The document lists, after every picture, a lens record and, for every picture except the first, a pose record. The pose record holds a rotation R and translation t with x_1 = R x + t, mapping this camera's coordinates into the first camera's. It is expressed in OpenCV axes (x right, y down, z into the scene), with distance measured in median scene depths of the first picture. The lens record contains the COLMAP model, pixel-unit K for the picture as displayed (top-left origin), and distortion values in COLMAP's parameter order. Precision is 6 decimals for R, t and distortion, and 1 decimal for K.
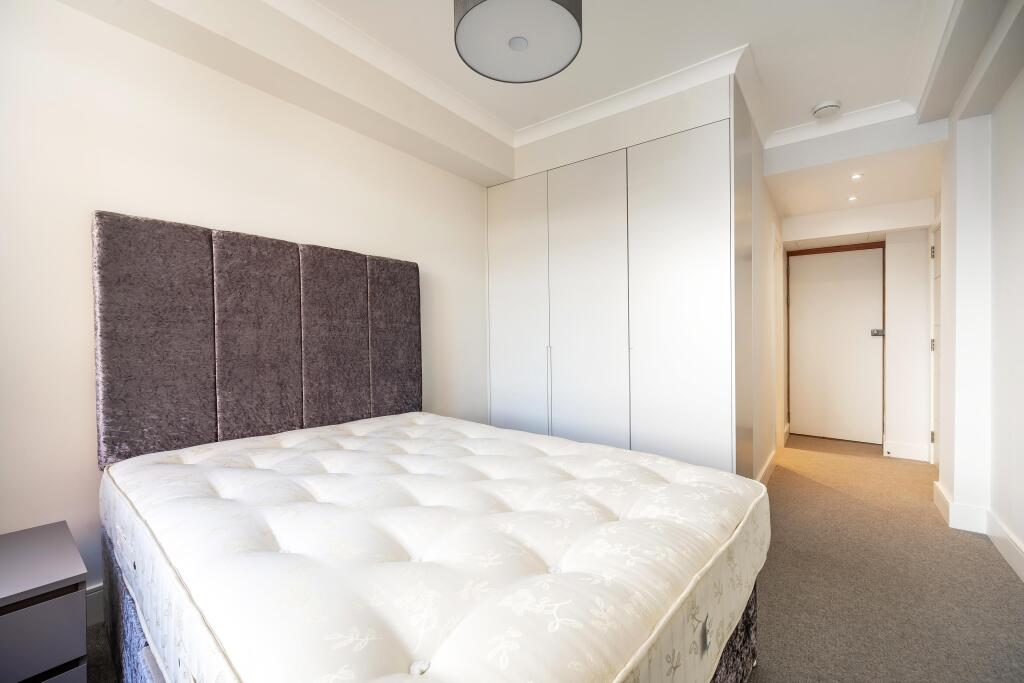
lens RADIAL K [[413.7, 0, 504.6], [0, 413.7, 339.9], [0, 0, 1]] dist [0.015982, 0.000041]
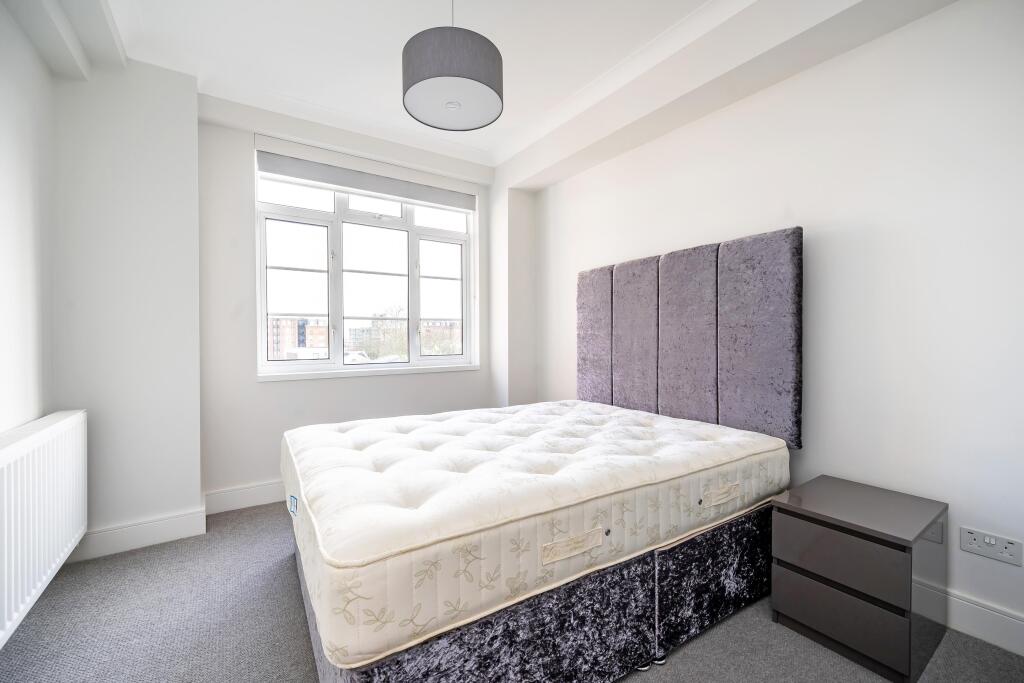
lens RADIAL K [[413.7, 0, 504.6], [0, 413.7, 339.9], [0, 0, 1]] dist [0.015982, 0.000041]
pose [[-0.290390, 0.007124, -0.956882, 0.787910], [0.009275, 0.999946, 0.004630, -0.003601], [0.956864, -0.007530, -0.290440, 0.976095]]
